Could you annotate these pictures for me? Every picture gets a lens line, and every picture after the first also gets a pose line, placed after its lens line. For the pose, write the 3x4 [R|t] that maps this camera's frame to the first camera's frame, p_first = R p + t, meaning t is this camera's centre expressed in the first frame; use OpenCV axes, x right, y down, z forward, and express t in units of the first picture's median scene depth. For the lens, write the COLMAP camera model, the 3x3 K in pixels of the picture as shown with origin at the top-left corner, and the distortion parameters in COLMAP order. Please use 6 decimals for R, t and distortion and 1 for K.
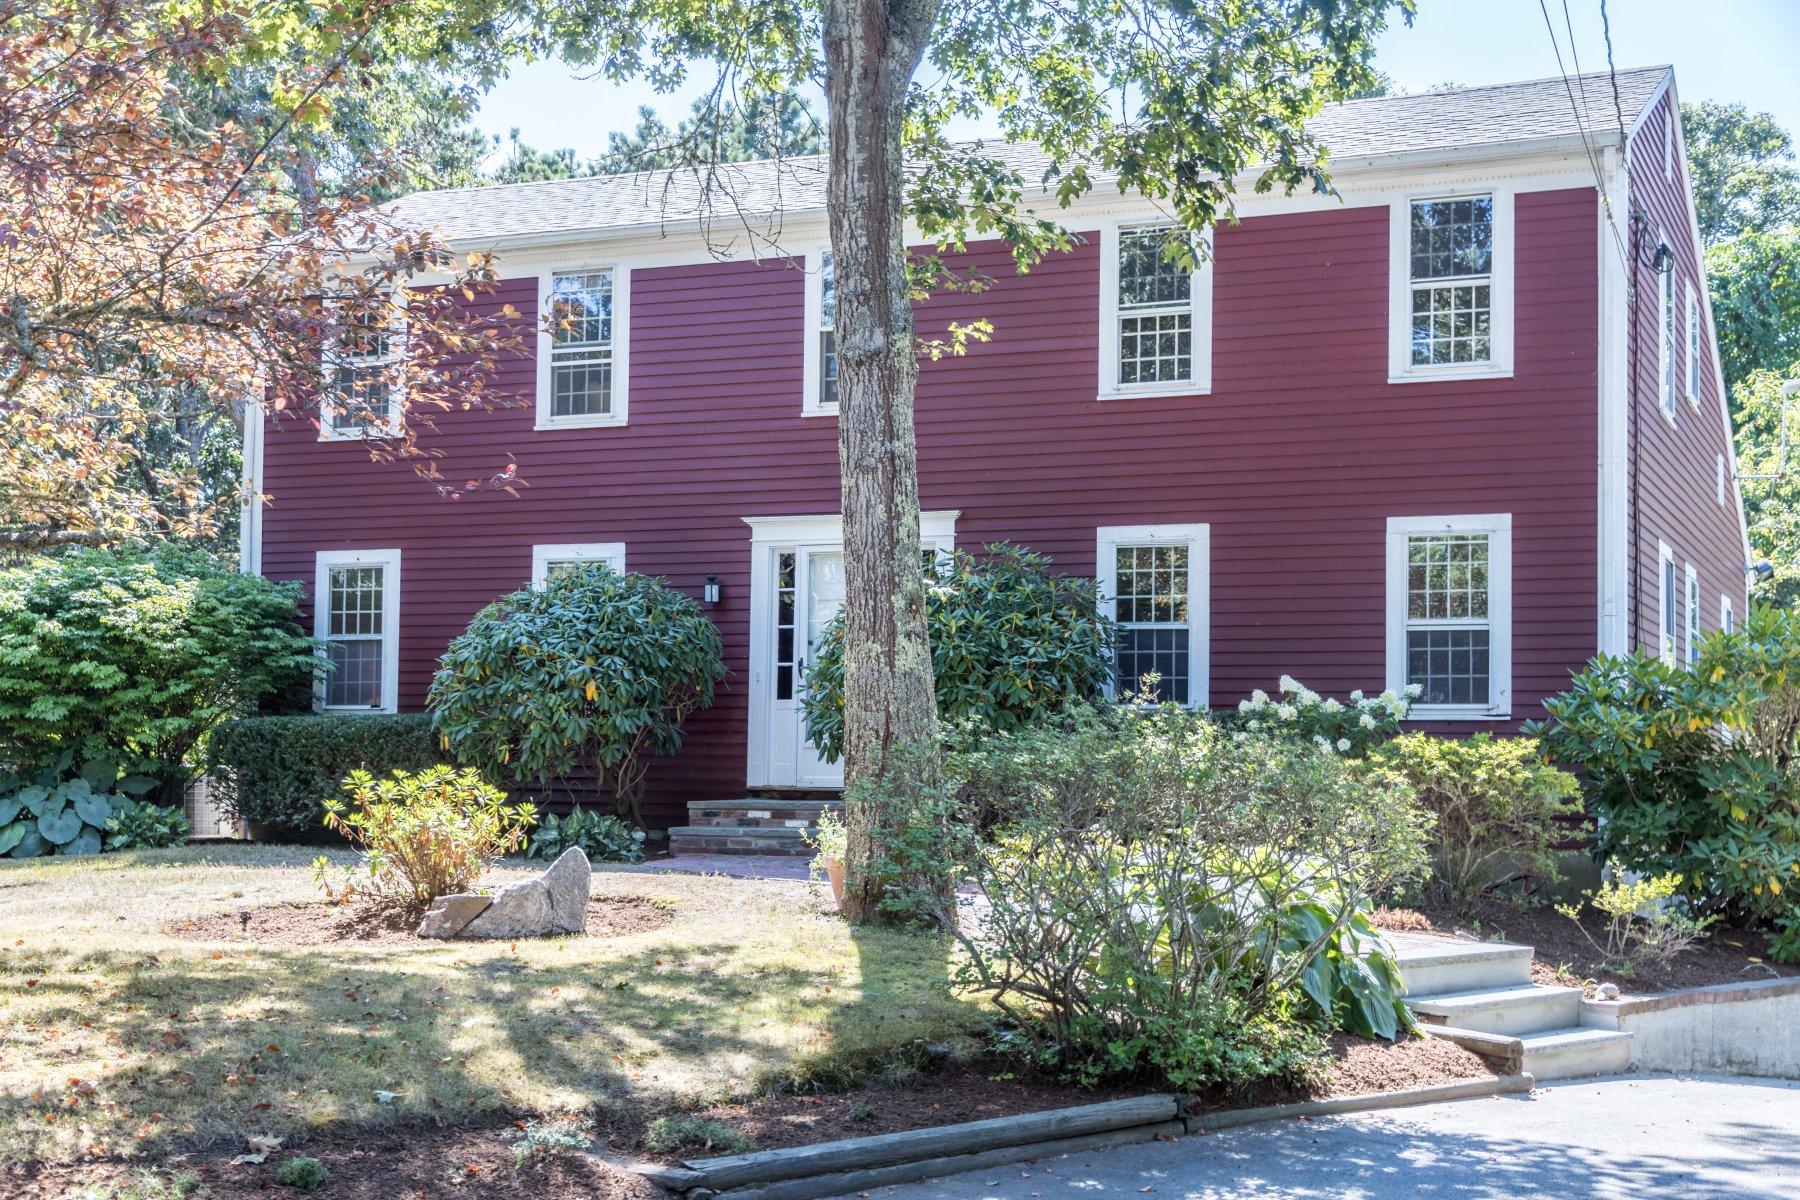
lens RADIAL K [[2291.4, 0, 925.6], [0, 2291.4, 636.3], [0, 0, 1]] dist [0.070110, 0.000000]
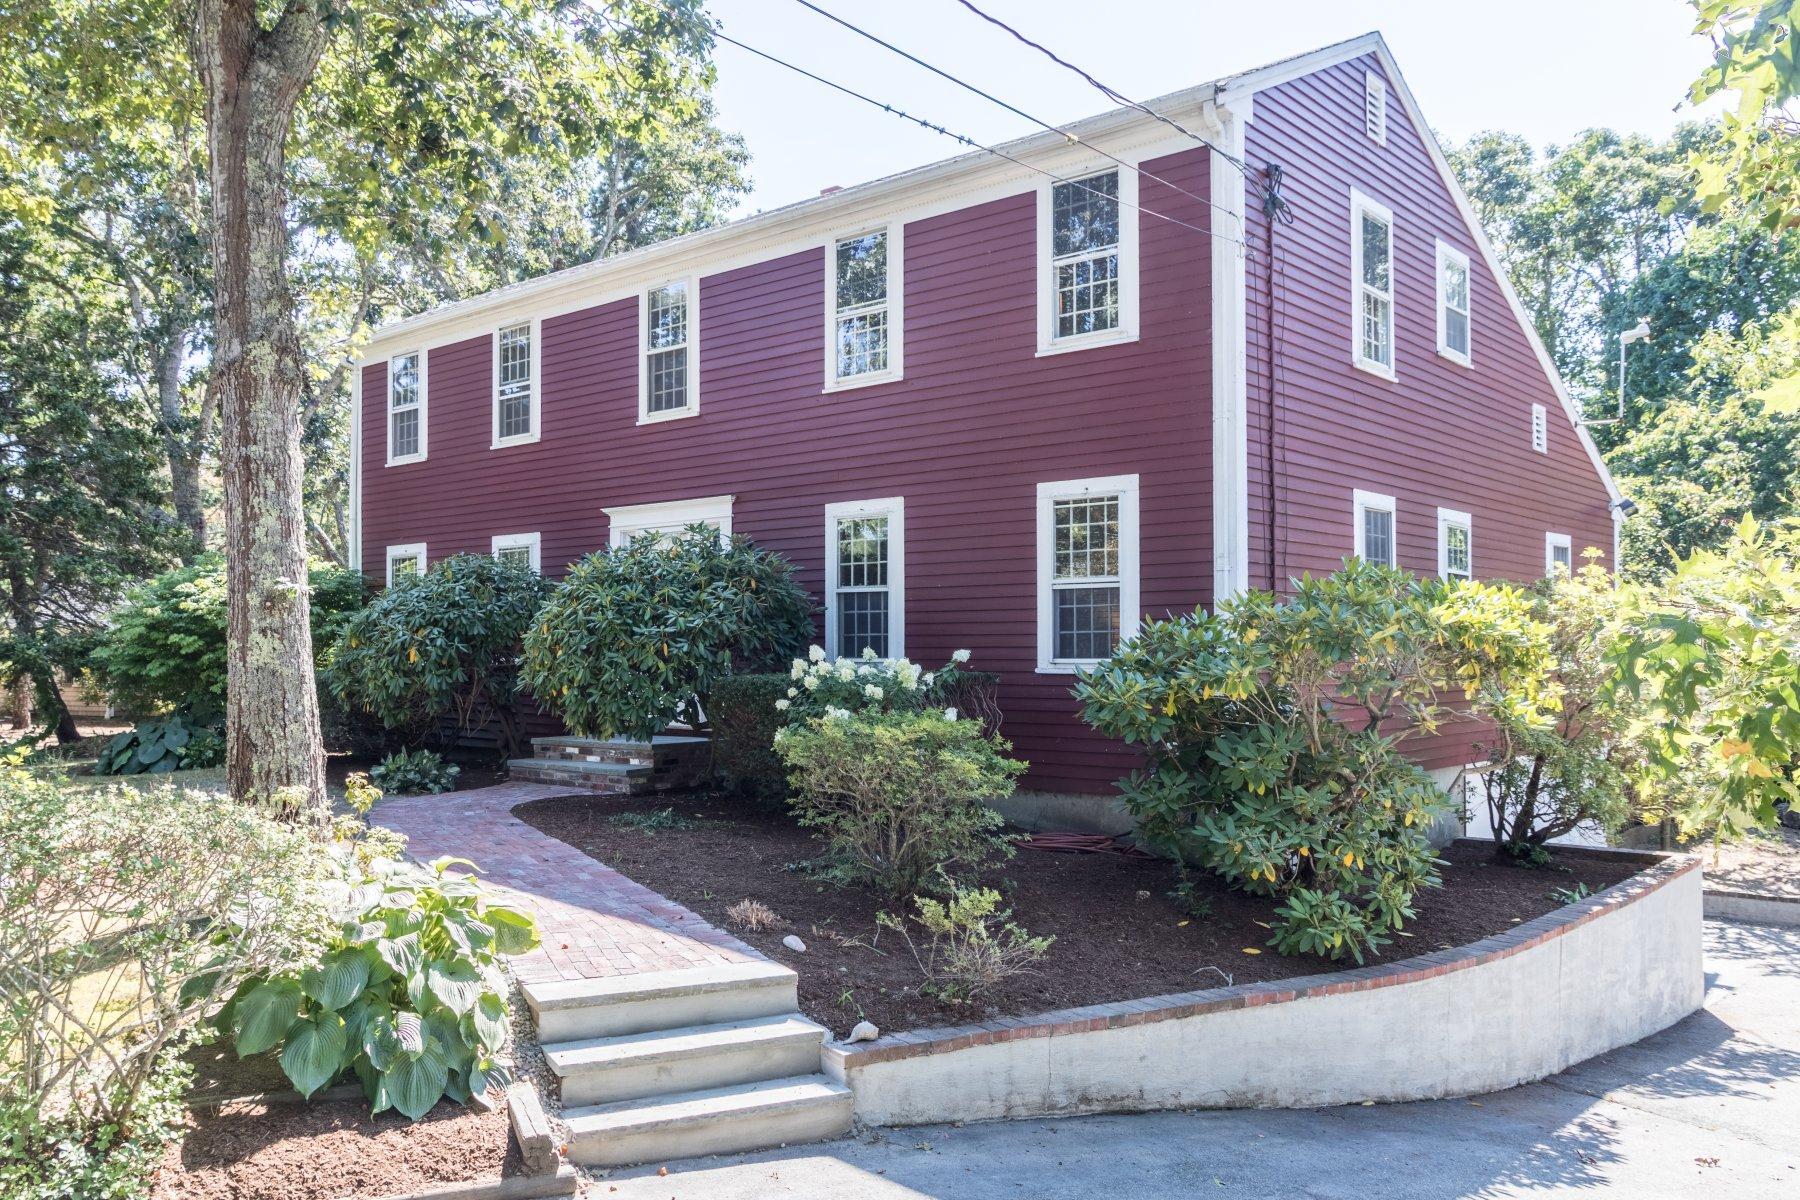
lens RADIAL K [[1357.4, 0, 876.1], [0, 1357.4, 629.3], [0, 0, 1]] dist [-0.013791, -0.000052]
pose [[0.941626, -0.018338, -0.336161, 0.357485], [0.034317, 0.998543, 0.041655, -0.013560], [0.334907, -0.050760, 0.940883, 0.397852]]
